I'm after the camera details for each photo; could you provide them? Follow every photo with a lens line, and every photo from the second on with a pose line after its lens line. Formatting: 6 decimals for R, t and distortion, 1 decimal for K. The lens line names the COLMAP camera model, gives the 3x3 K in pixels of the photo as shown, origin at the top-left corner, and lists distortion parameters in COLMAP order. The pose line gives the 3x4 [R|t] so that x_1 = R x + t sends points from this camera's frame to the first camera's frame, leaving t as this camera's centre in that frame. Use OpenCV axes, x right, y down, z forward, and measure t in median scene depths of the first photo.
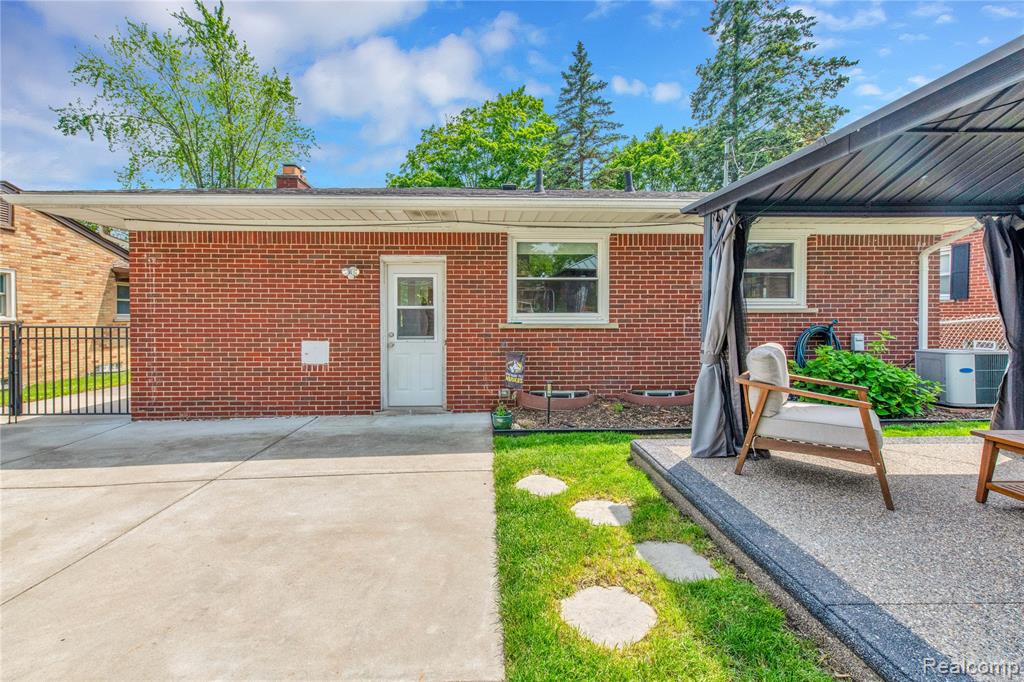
lens RADIAL K [[428.8, 0, 511.9], [0, 428.8, 322.1], [0, 0, 1]] dist [0.006886, -0.000346]
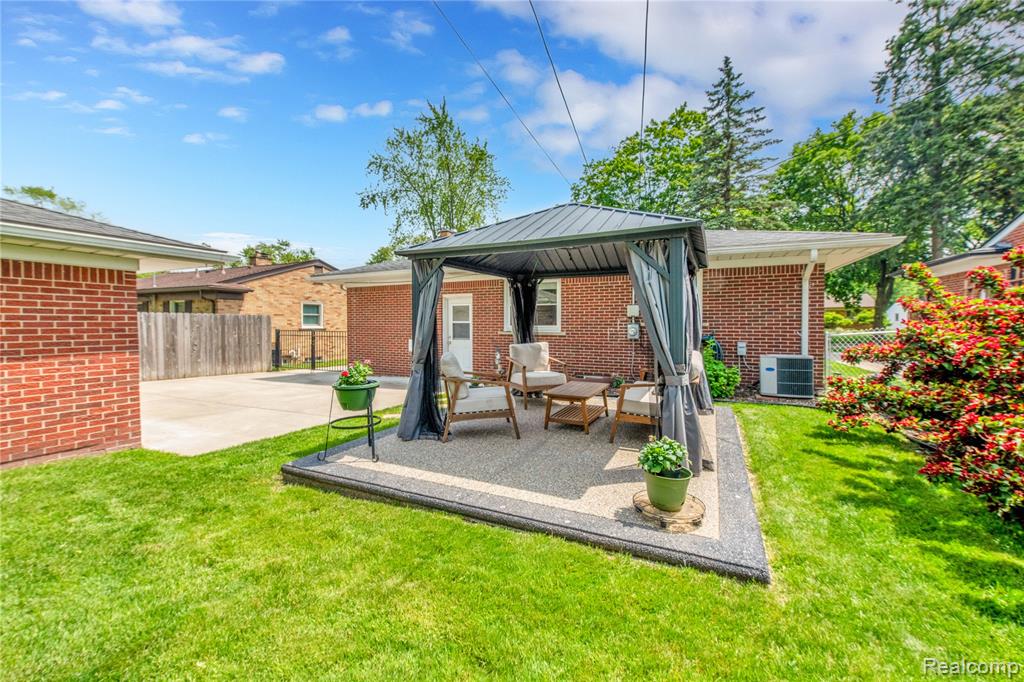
lens RADIAL K [[410.2, 0, 510.8], [0, 410.2, 332.5], [0, 0, 1]] dist [0.000568, -0.000052]
pose [[0.888816, 0.011257, -0.458125, 0.770605], [-0.010496, 0.999936, 0.004208, -0.001077], [0.458143, 0.001069, 0.888878, -0.447538]]
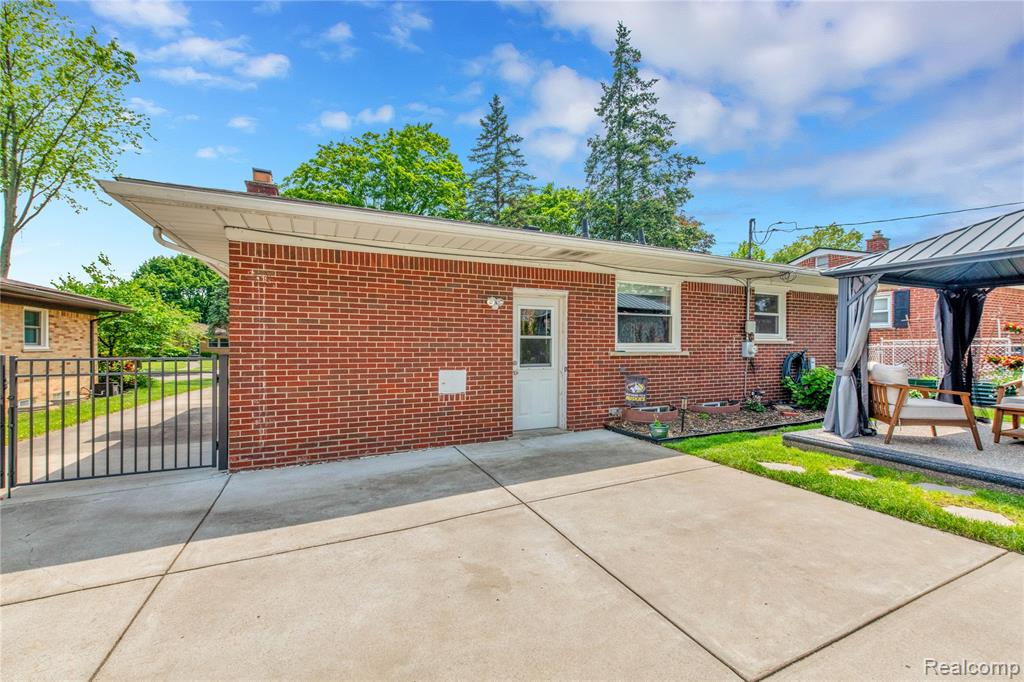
lens RADIAL K [[418.2, 0, 511.8], [0, 418.2, 347.7], [0, 0, 1]] dist [0.004406, 0.000164]
pose [[0.918858, 0.000238, 0.394588, -0.711242], [0.005249, 0.999904, -0.012827, 0.005226], [-0.394553, 0.013858, 0.918769, 0.058182]]
